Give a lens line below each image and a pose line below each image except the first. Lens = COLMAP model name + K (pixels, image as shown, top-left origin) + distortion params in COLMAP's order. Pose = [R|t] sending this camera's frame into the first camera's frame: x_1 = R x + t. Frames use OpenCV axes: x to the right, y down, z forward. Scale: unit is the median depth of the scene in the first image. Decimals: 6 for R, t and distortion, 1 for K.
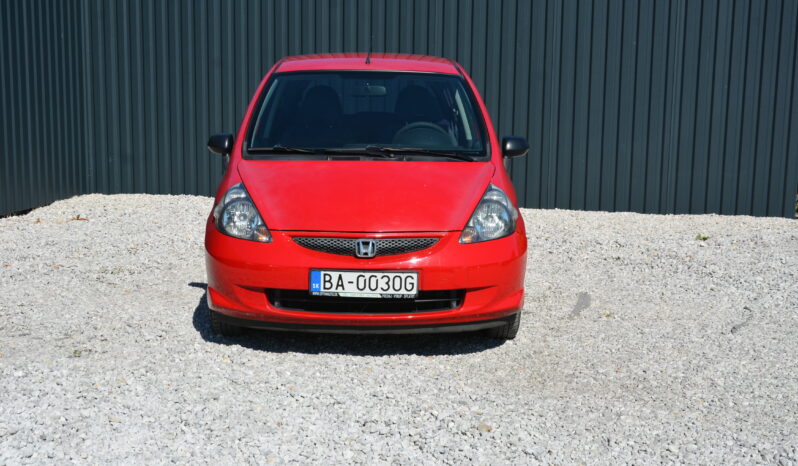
lens RADIAL K [[1213.2, 0, 400.9], [0, 1213.2, 233.8], [0, 0, 1]] dist [-0.023131, 0.000000]
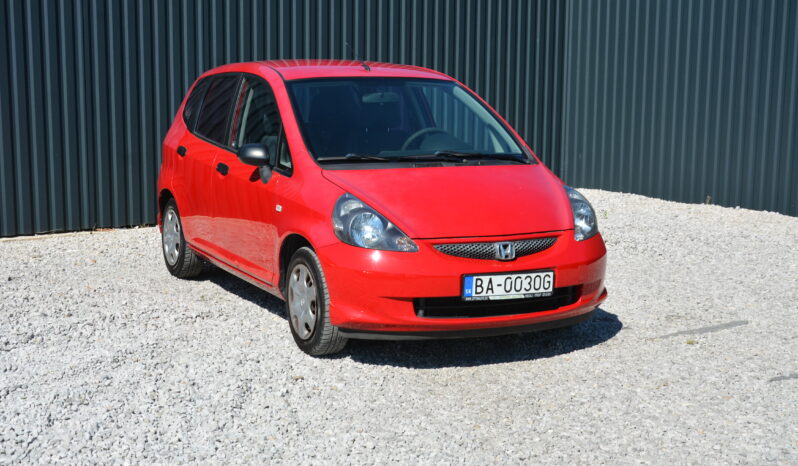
lens RADIAL K [[1213.2, 0, 395.8], [0, 1213.2, 230.9], [0, 0, 1]] dist [-0.023131, 0.000000]
pose [[0.904468, -0.056599, 0.422769, -0.543389], [0.059173, 0.998223, 0.007044, -0.017750], [-0.422416, 0.018645, 0.906210, 0.109867]]
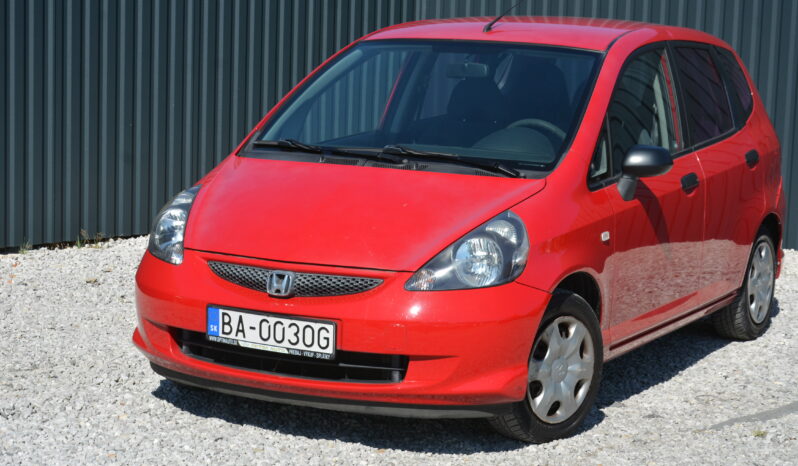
lens RADIAL K [[1950.5, 0, 398.8], [0, 1950.5, 232.2], [0, 0, 1]] dist [-0.213709, 0.000000]
pose [[0.876062, 0.075395, -0.476268, 0.579190], [-0.092043, 0.995686, -0.011687, -0.011419], [0.473332, 0.054076, 0.879223, 0.014943]]
